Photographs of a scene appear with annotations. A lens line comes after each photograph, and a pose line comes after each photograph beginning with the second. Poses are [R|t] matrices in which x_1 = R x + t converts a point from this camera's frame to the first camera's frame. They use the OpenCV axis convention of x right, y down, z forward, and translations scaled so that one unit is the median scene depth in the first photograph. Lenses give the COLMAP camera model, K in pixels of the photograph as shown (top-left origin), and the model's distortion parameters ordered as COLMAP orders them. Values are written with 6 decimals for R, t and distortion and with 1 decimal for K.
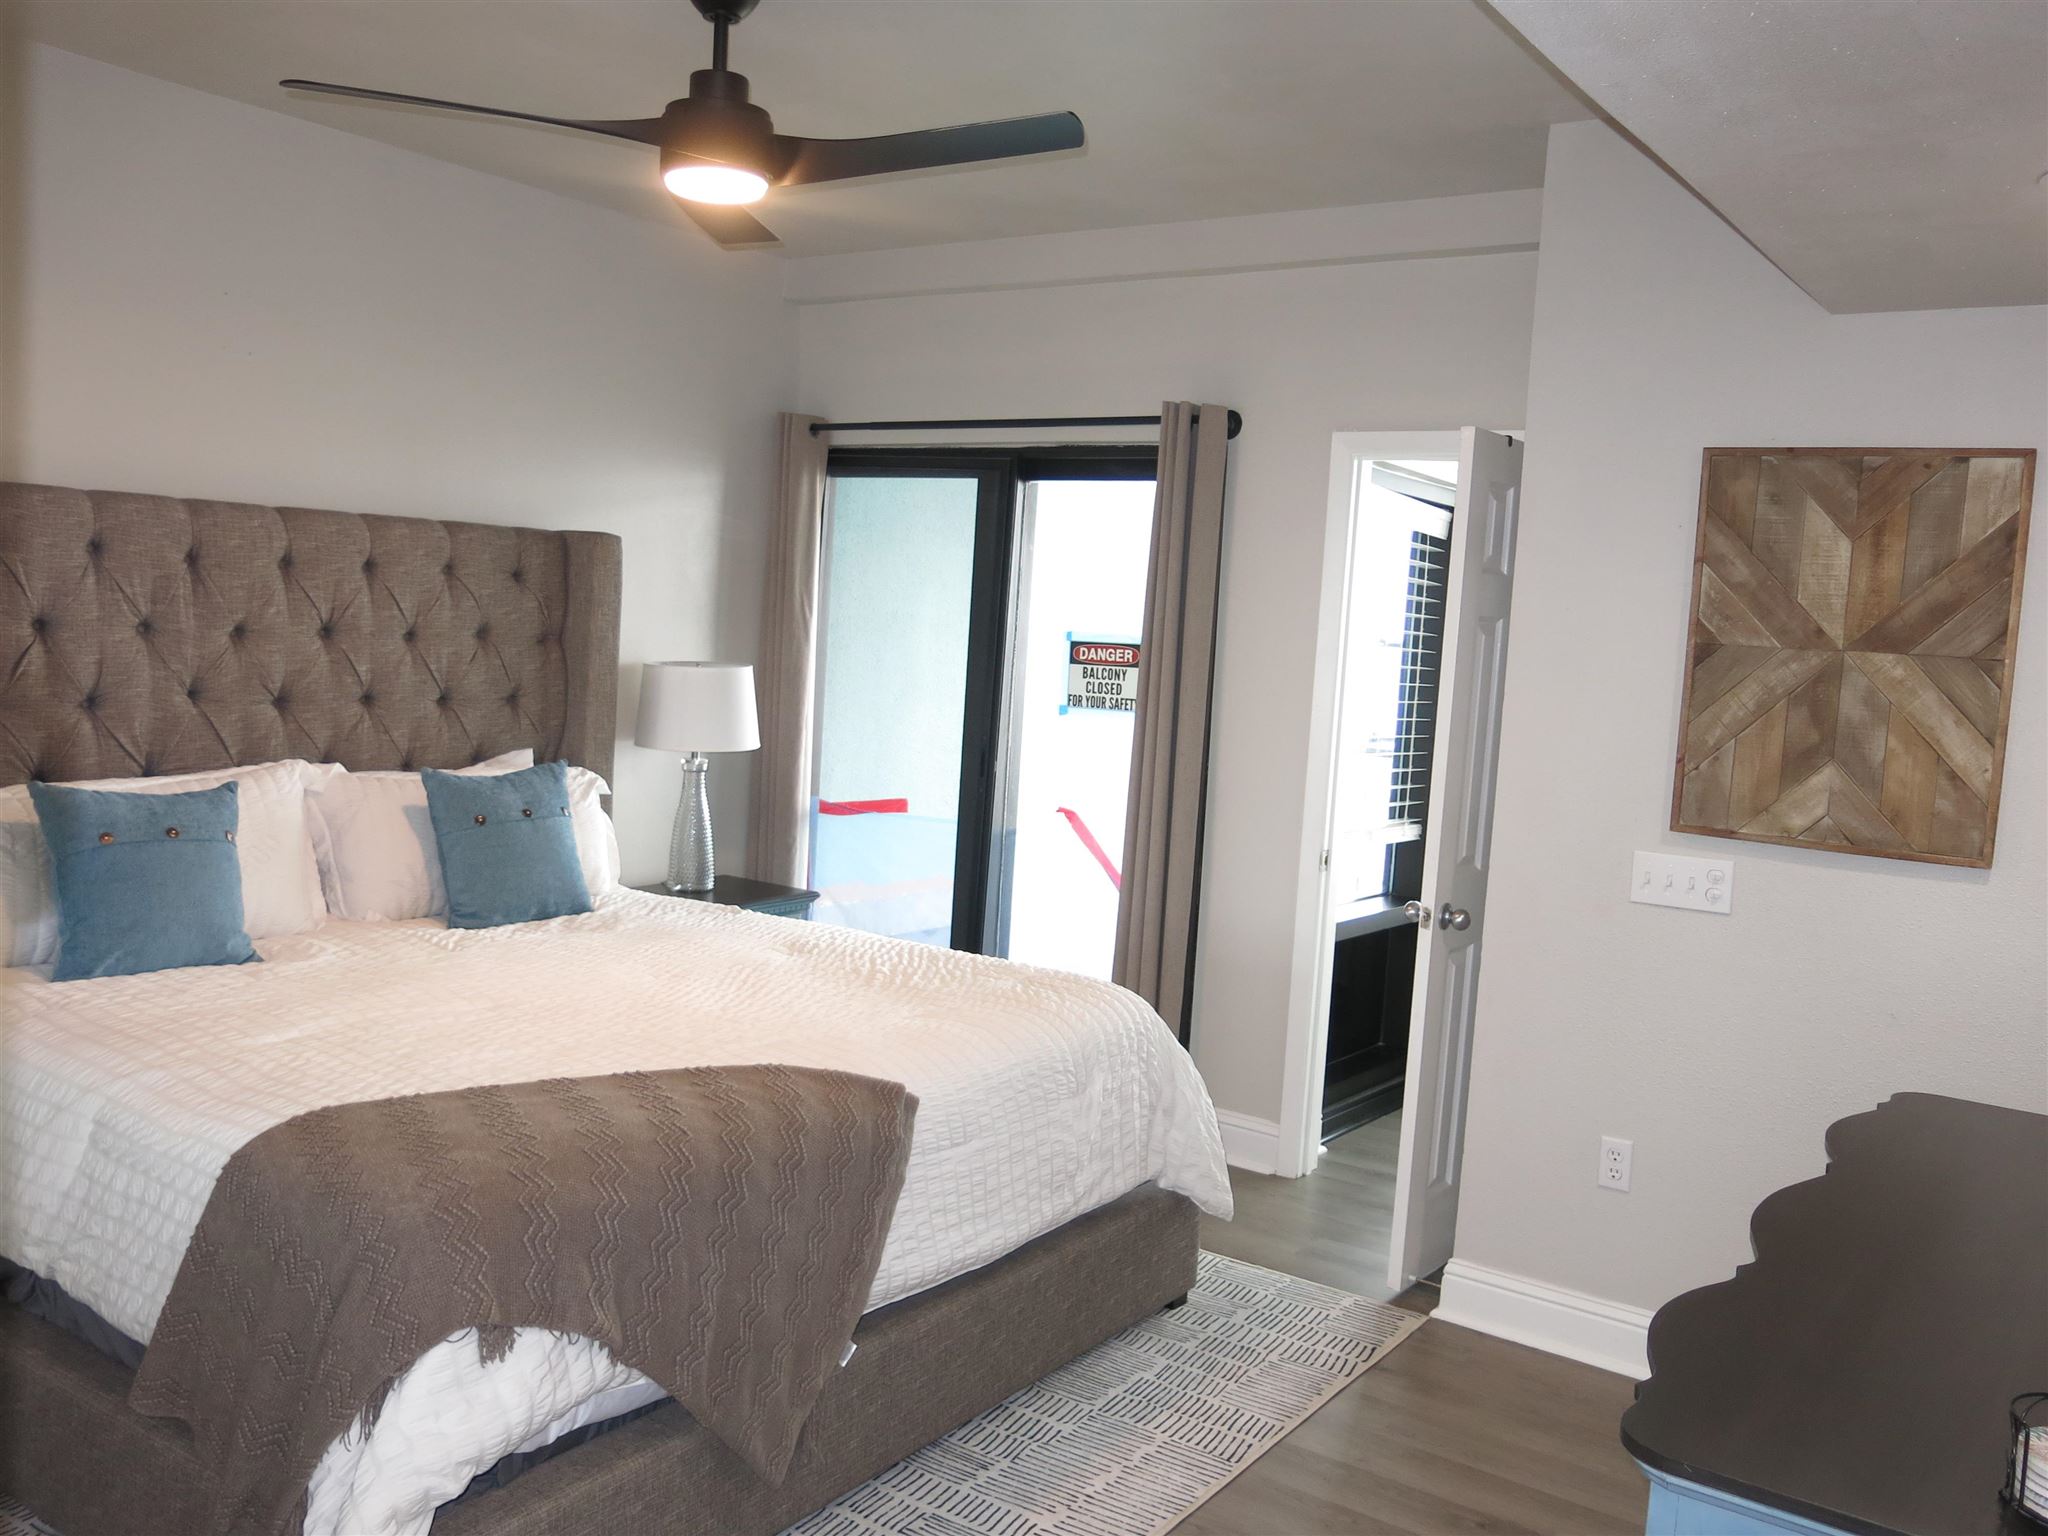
lens RADIAL K [[1702.9, 0, 1023.7], [0, 1702.9, 776.5], [0, 0, 1]] dist [-0.017401, -0.012456]
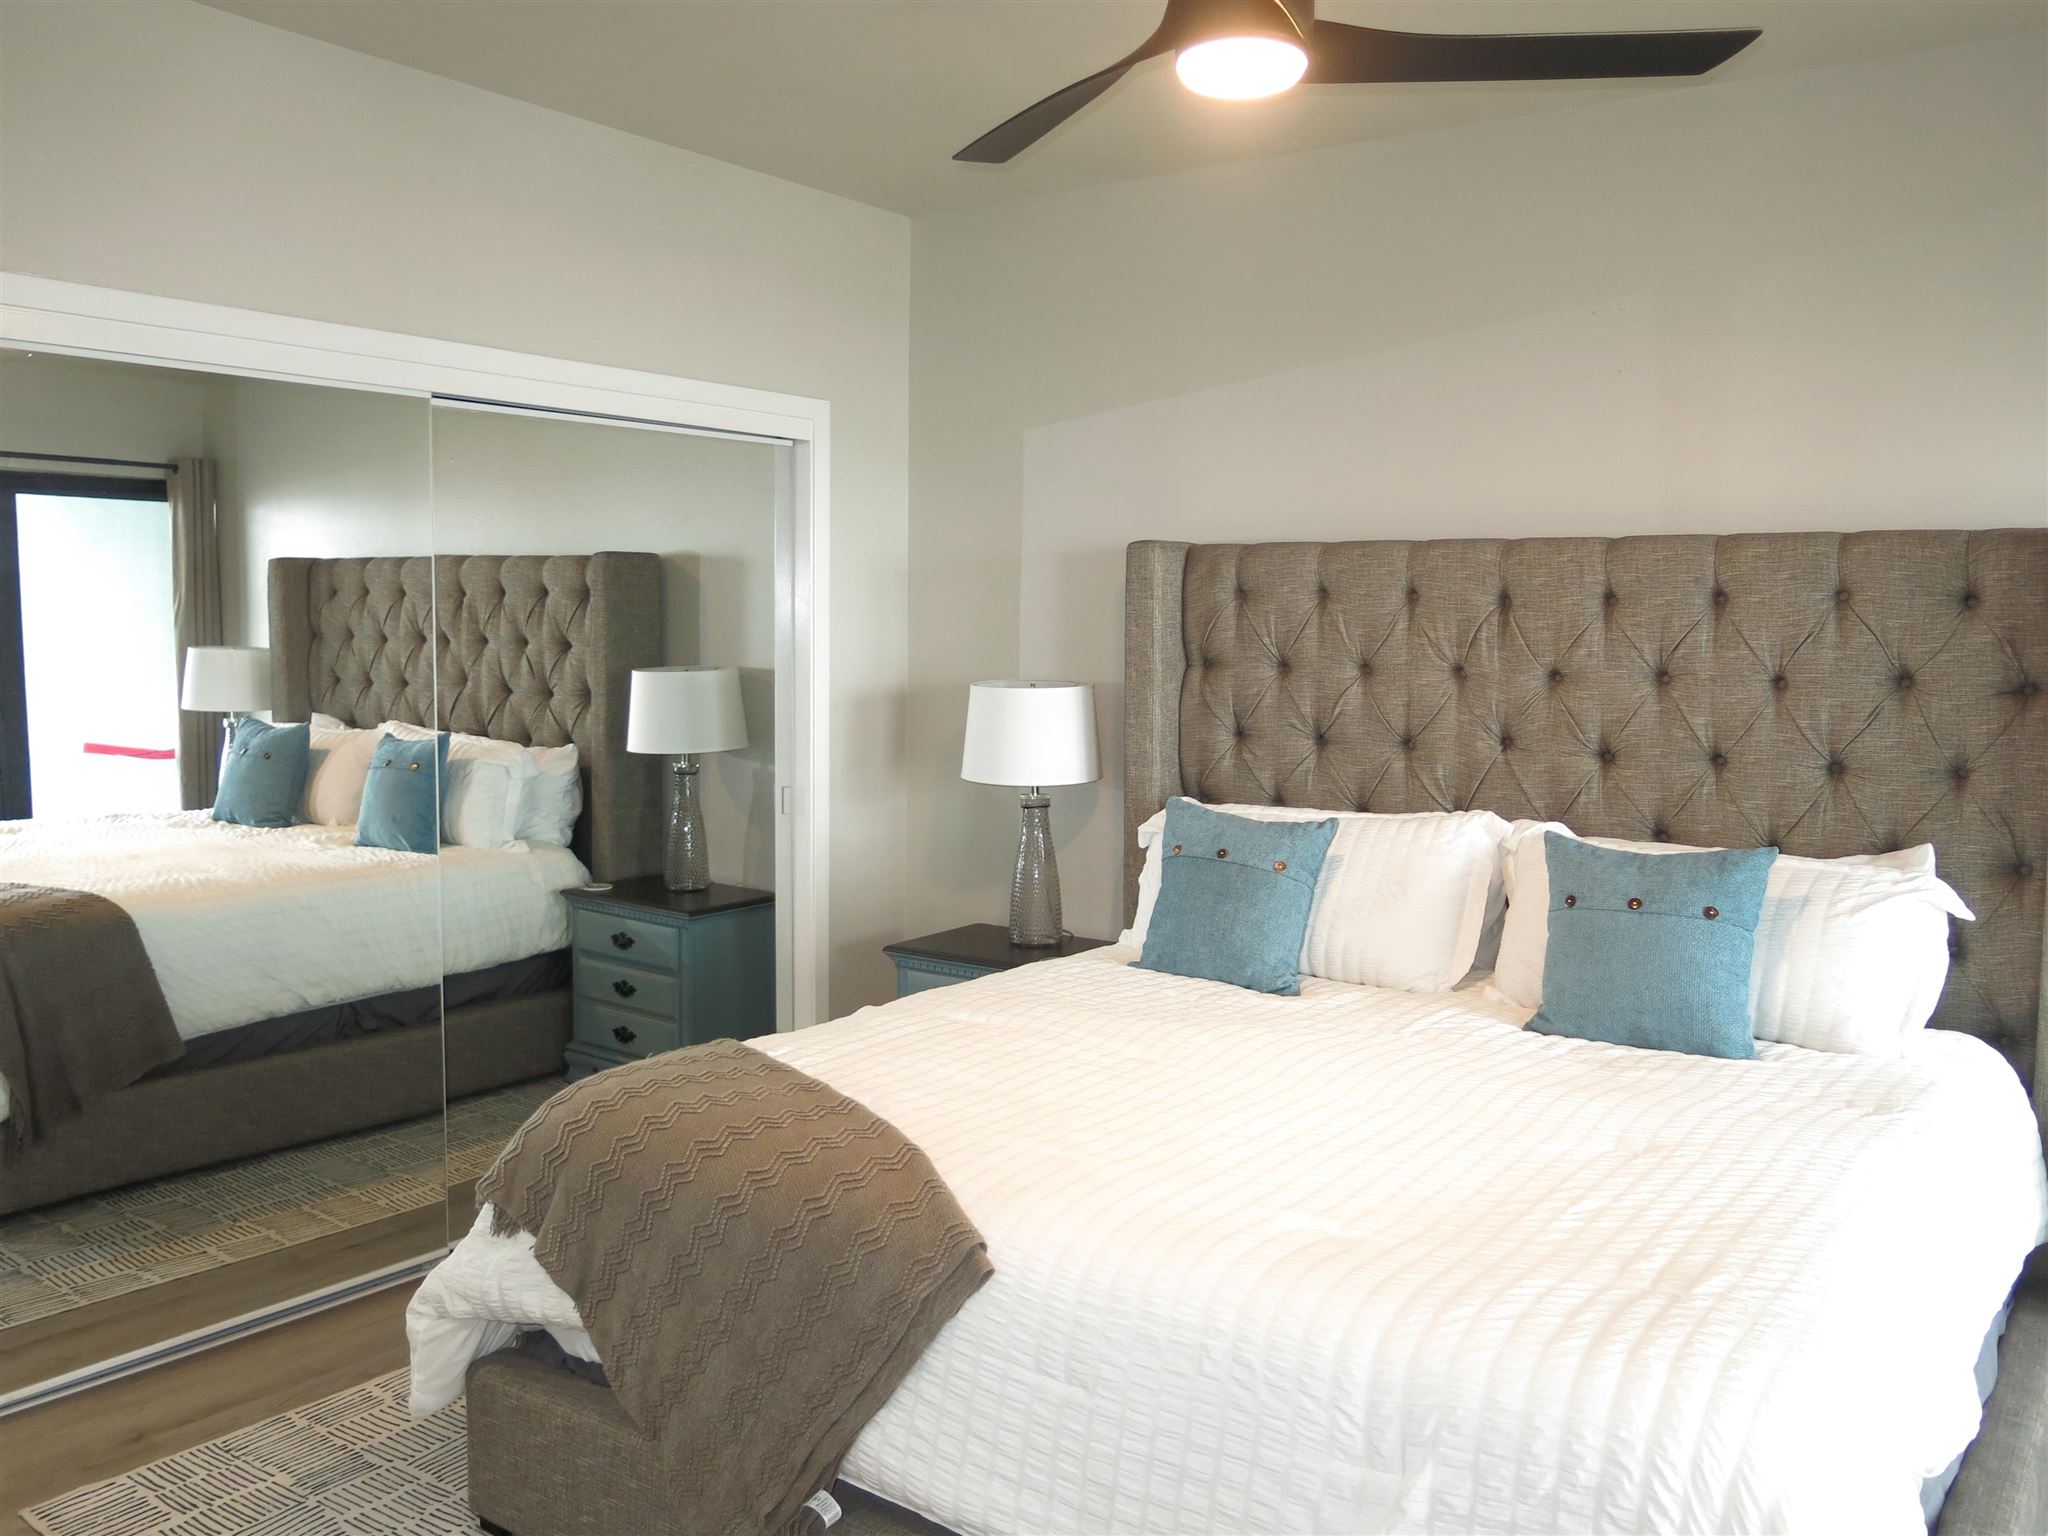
lens RADIAL K [[1702.9, 0, 1023.7], [0, 1702.9, 776.5], [0, 0, 1]] dist [-0.017401, -0.012456]
pose [[-0.016225, 0.032314, -0.999346, 0.546372], [-0.108634, 0.993504, 0.033888, -0.036015], [0.993949, 0.109113, -0.012609, 0.847055]]
